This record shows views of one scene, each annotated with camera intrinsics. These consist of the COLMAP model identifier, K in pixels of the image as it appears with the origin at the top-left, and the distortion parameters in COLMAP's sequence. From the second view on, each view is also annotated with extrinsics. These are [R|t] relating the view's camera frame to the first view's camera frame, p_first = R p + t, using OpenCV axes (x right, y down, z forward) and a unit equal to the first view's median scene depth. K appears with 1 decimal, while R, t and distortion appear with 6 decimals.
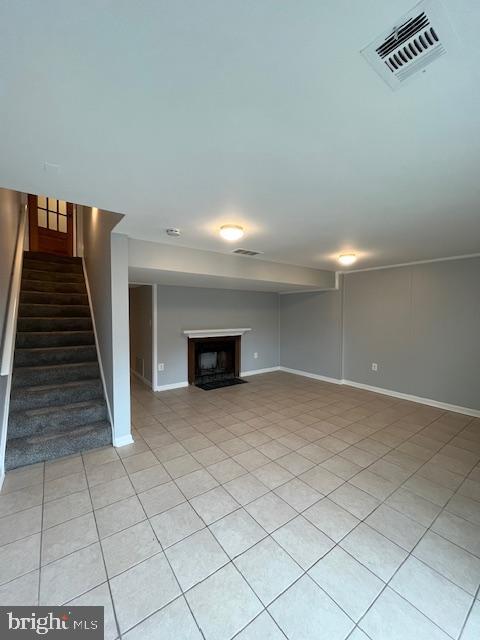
lens RADIAL K [[257.4, 0, 243.0], [0, 257.4, 319.0], [0, 0, 1]] dist [0.008223, 0.001765]
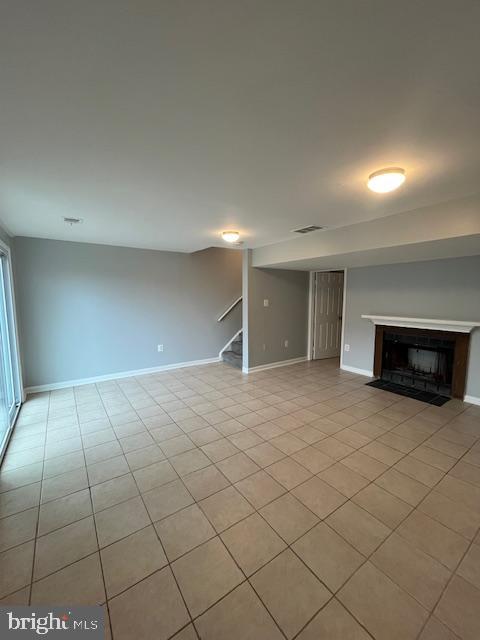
lens RADIAL K [[257.4, 0, 242.8], [0, 257.4, 322.4], [0, 0, 1]] dist [0.008223, 0.001765]
pose [[-0.026604, 0.095726, -0.995052, 0.841908], [-0.022819, 0.995087, 0.096340, -0.010291], [0.999386, 0.025269, -0.024289, 0.696419]]
